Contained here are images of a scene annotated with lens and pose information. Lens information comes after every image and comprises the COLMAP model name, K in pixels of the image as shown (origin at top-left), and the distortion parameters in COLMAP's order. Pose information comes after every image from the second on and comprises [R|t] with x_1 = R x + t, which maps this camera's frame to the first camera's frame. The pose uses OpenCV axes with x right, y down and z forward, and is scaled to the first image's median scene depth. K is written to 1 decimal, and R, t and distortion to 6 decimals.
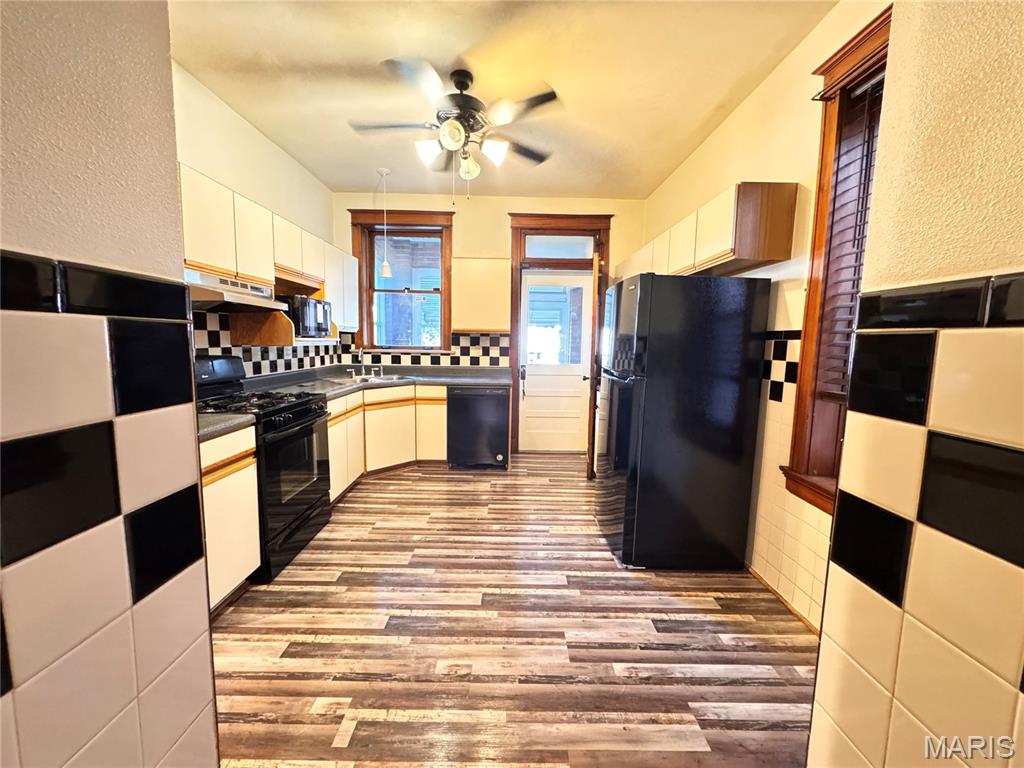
lens RADIAL K [[408.7, 0, 511.3], [0, 408.7, 383.5], [0, 0, 1]] dist [-0.003746, 0.000313]
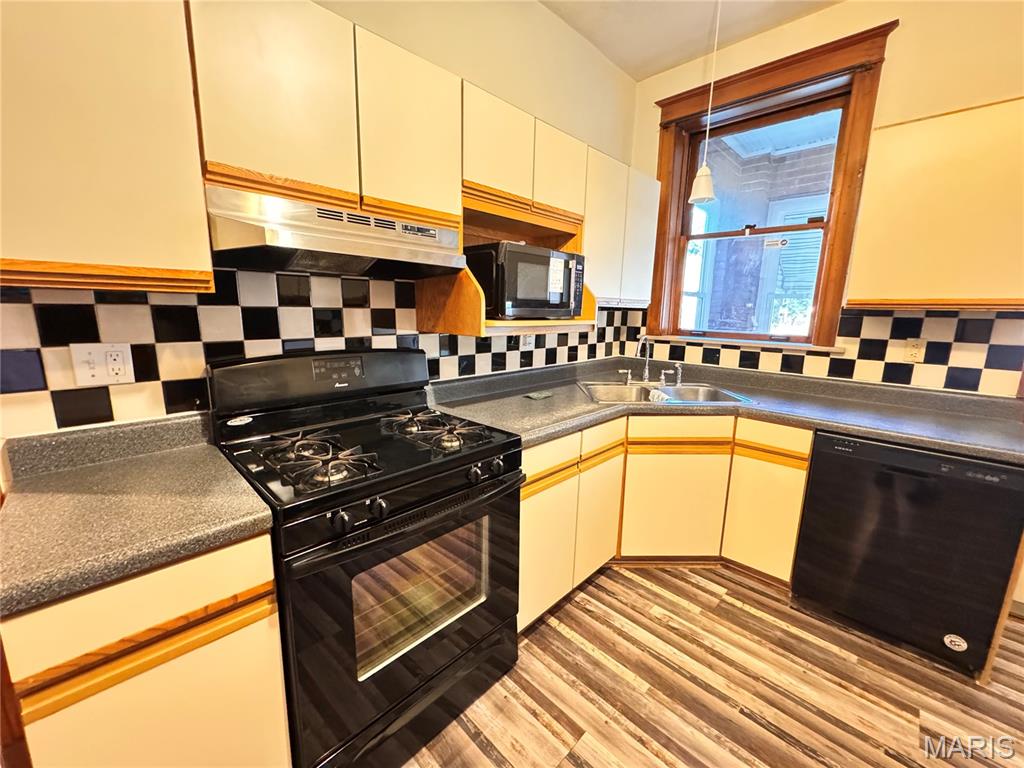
lens RADIAL K [[408.7, 0, 511.3], [0, 408.7, 383.5], [0, 0, 1]] dist [-0.003746, 0.000313]
pose [[0.707300, 0.125622, -0.695662, -0.098448], [-0.081445, 0.992012, 0.096329, -0.067009], [0.702206, -0.011475, 0.711882, 0.503224]]
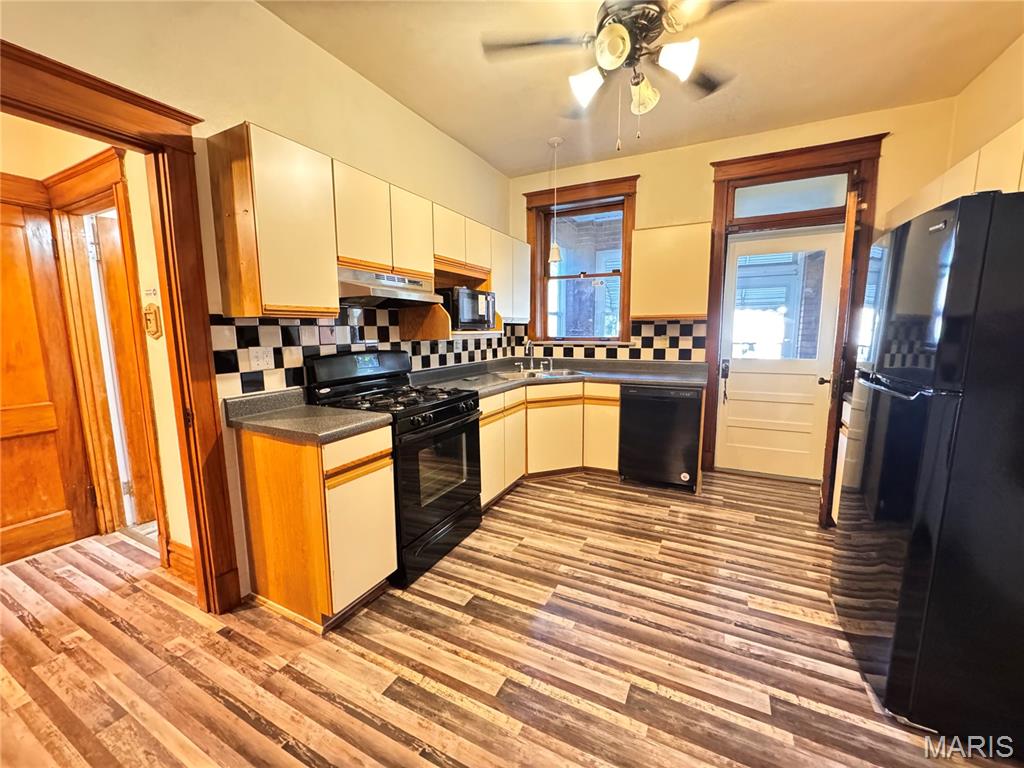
lens RADIAL K [[408.7, 0, 511.3], [0, 408.7, 383.5], [0, 0, 1]] dist [-0.003746, 0.000313]
pose [[0.889639, 0.037622, -0.455112, 0.028951], [-0.025711, 0.999146, 0.032337, -0.018990], [0.455940, -0.017067, 0.889847, 0.161688]]
